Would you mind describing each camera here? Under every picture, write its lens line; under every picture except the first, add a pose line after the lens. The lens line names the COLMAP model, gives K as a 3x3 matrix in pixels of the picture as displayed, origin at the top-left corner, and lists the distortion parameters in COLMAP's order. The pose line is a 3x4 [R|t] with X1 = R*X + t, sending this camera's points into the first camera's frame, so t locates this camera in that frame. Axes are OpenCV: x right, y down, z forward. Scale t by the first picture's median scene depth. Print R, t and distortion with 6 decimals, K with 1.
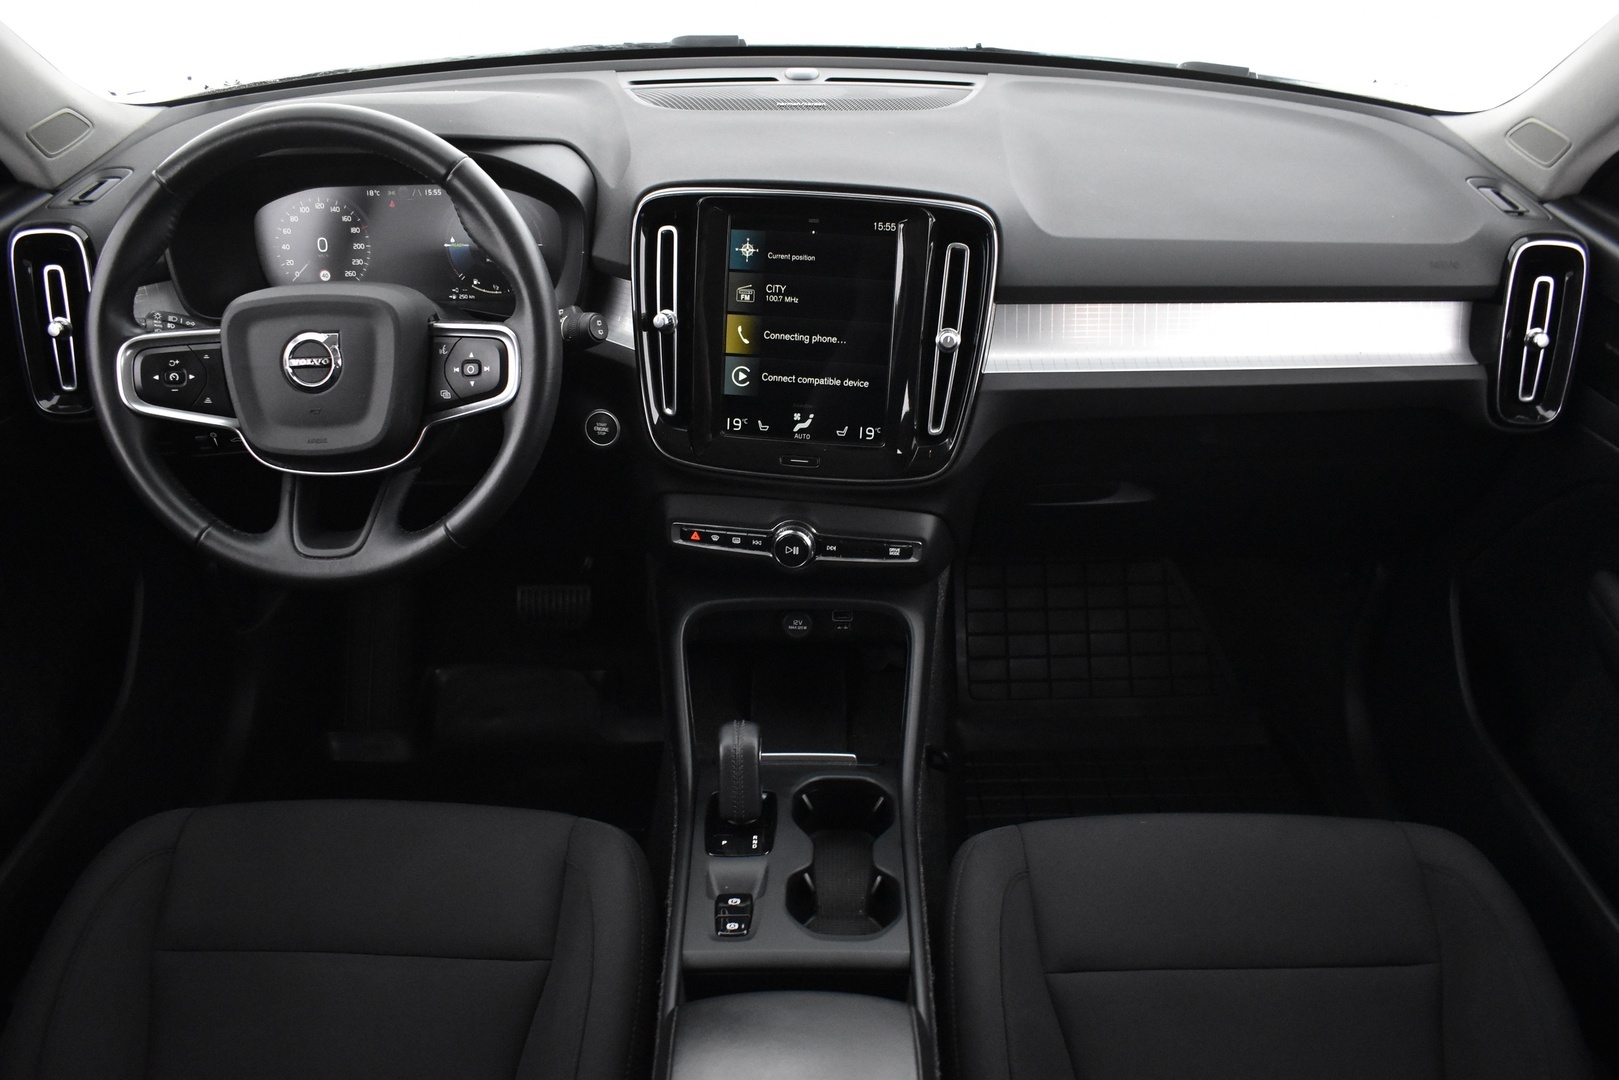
lens RADIAL K [[1214.0, 0, 803.6], [0, 1214.0, 550.9], [0, 0, 1]] dist [-0.087087, 0.003006]
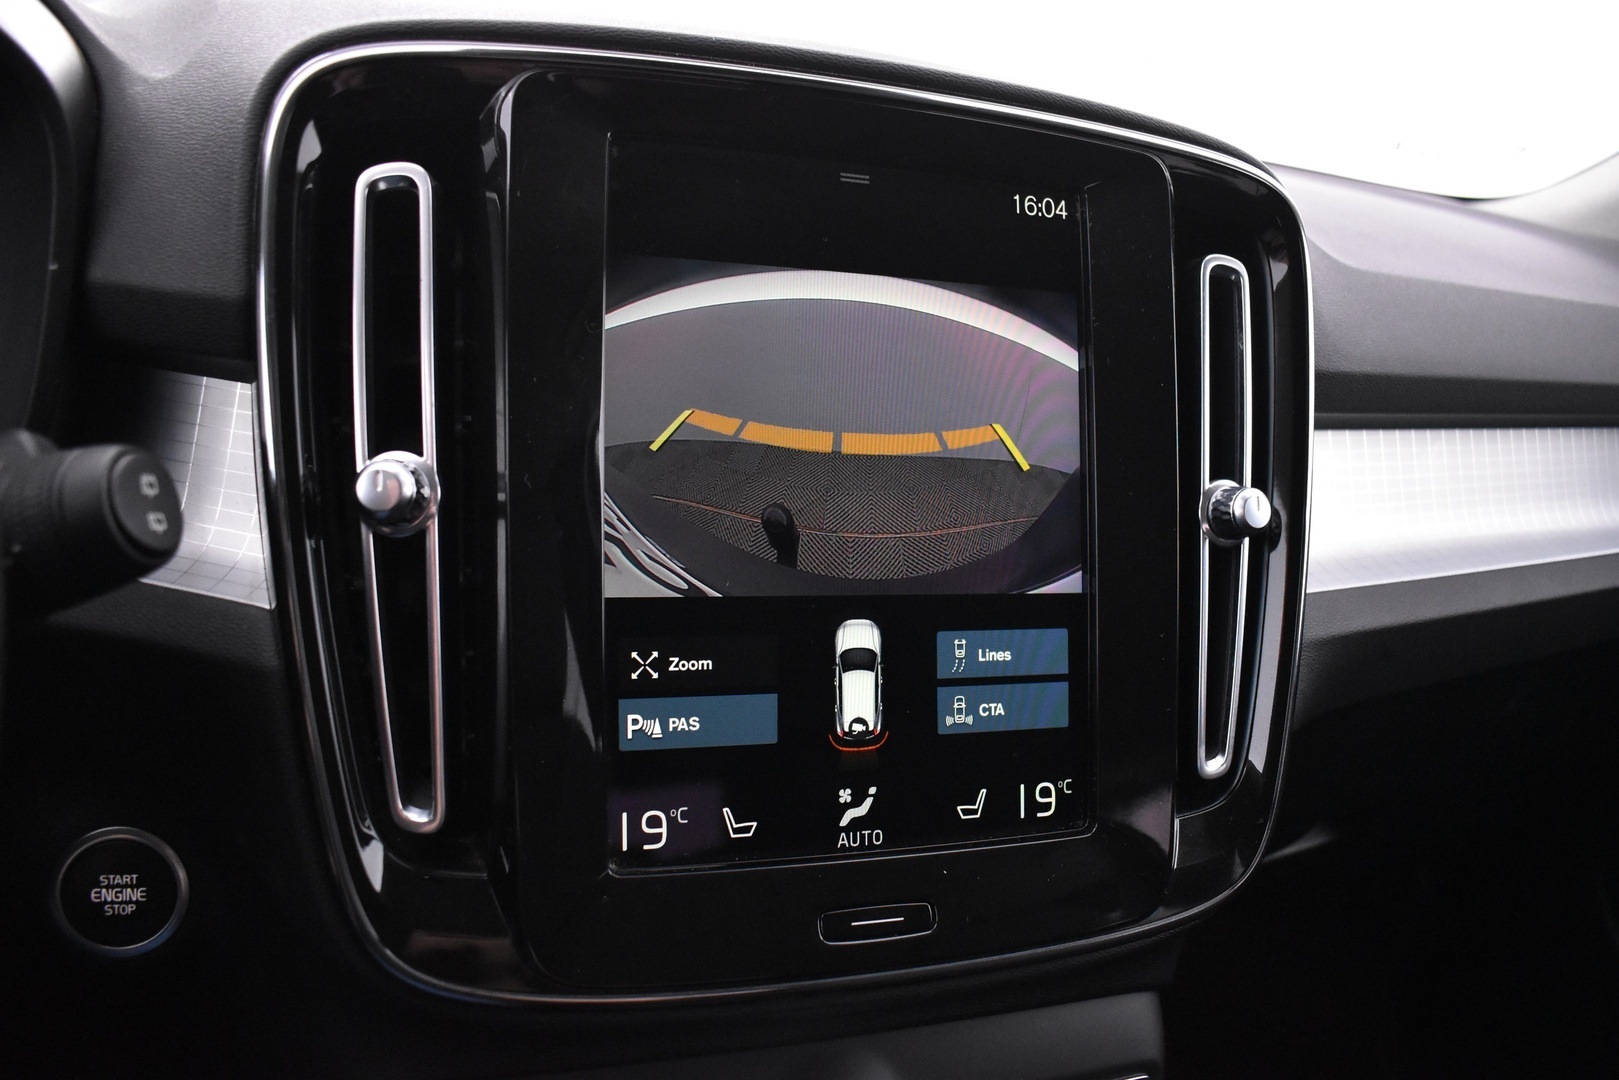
lens RADIAL K [[1214.0, 0, 803.6], [0, 1214.0, 550.9], [0, 0, 1]] dist [-0.087087, 0.003006]
pose [[0.895290, -0.044562, 0.443249, -0.165324], [0.154681, 0.964176, -0.215497, -0.111018], [-0.417767, 0.261494, 0.870110, 0.782102]]
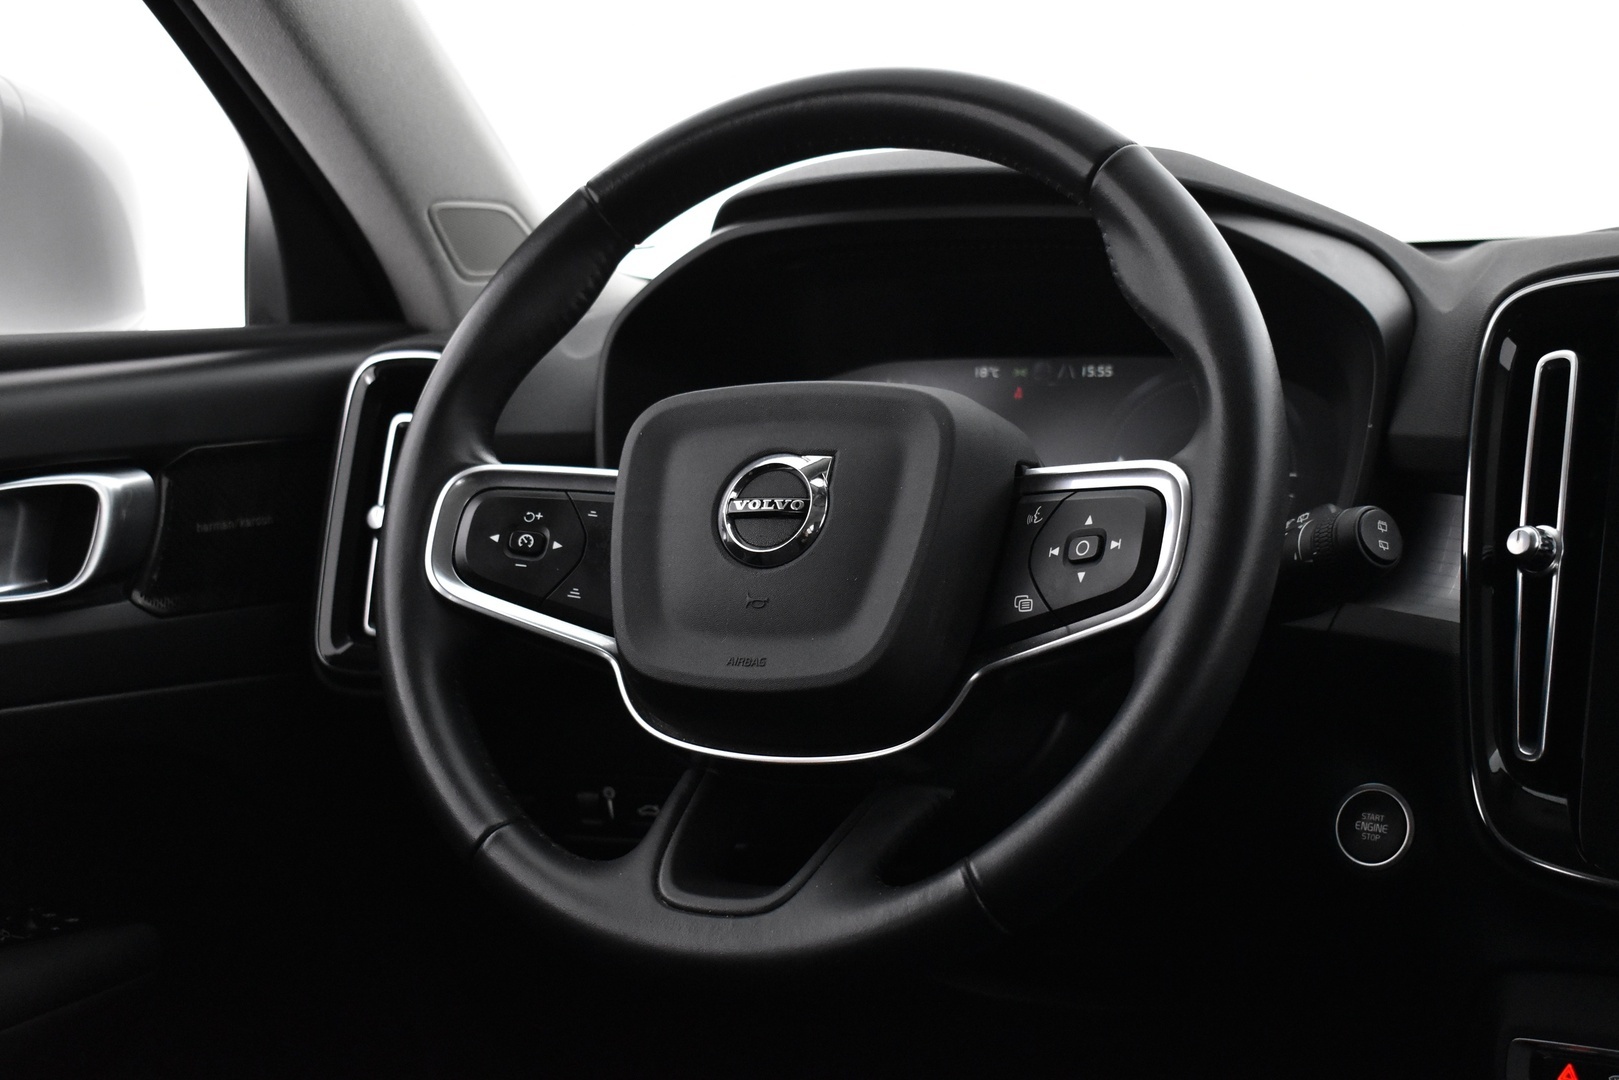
lens RADIAL K [[2193.8, 0, 848.2], [0, 2193.8, 541.9], [0, 0, 1]] dist [-0.041911, -0.084618]
pose [[0.896411, 0.018591, -0.442833, 0.015411], [-0.219610, 0.886483, -0.407332, 0.204487], [0.384991, 0.462388, 0.798736, 0.282587]]
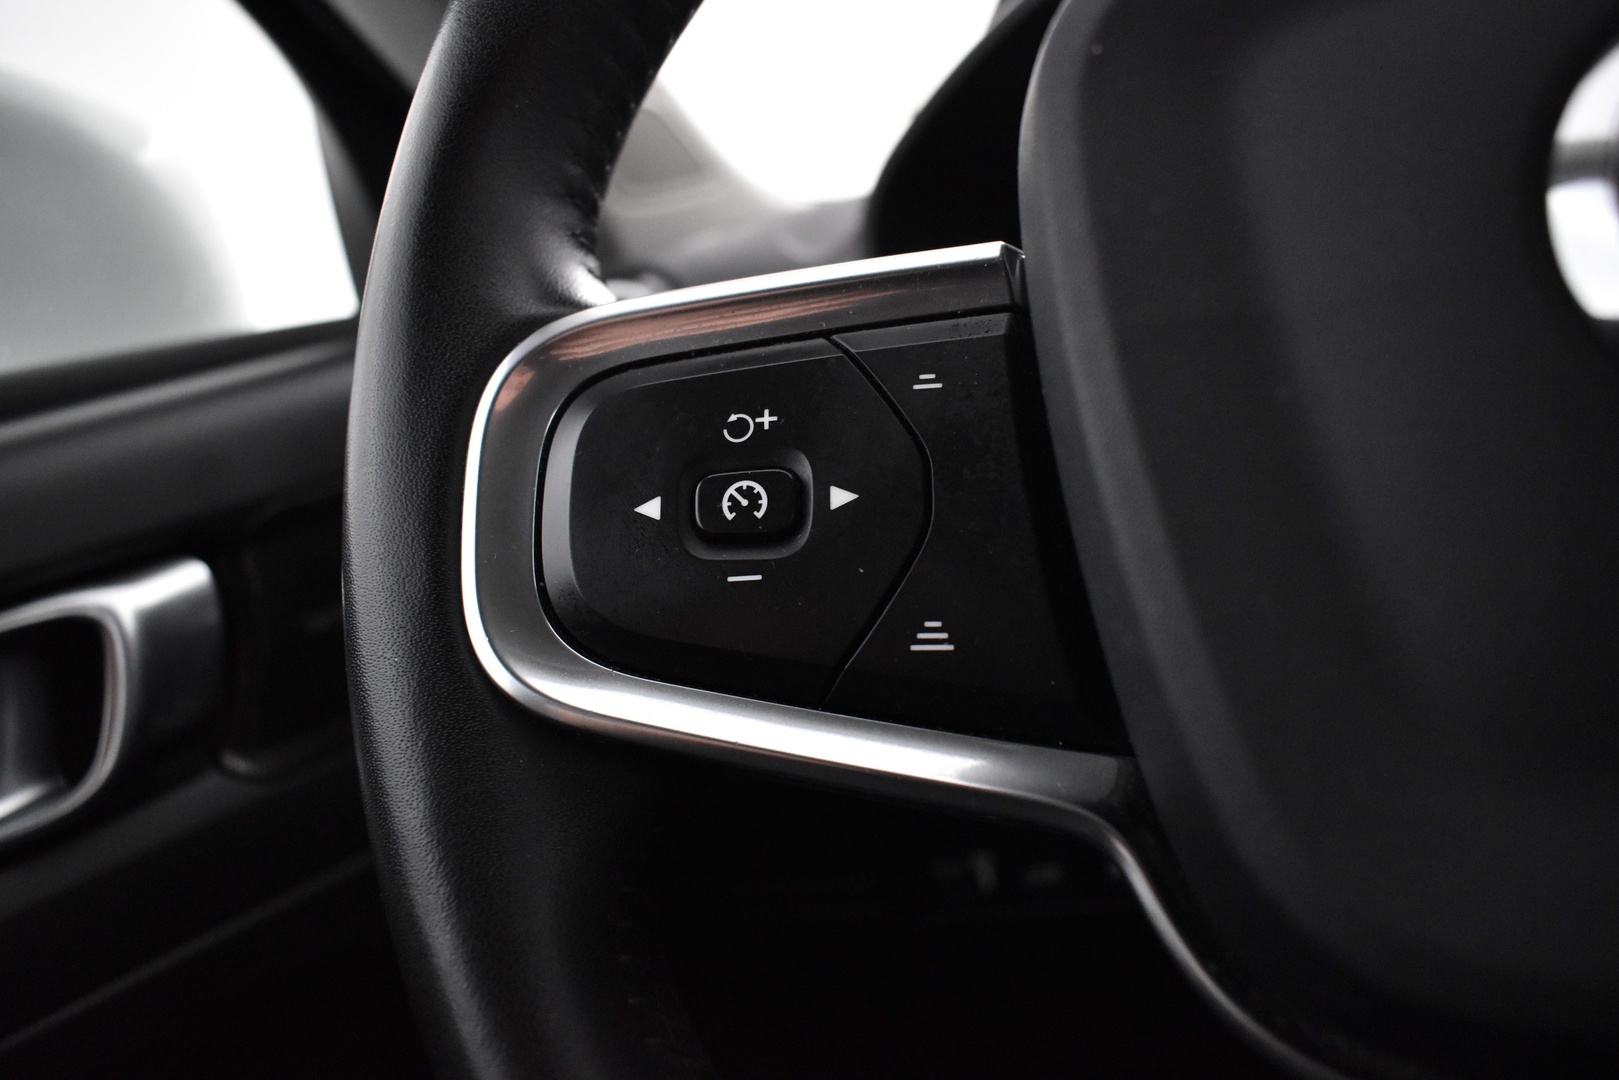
lens RADIAL K [[1214.0, 0, 803.6], [0, 1214.0, 550.9], [0, 0, 1]] dist [-0.087087, 0.003006]
pose [[0.796455, -0.174142, -0.579081, -0.413601], [-0.093085, 0.910914, -0.401959, -0.069770], [0.597491, 0.374046, 0.709292, 0.857501]]
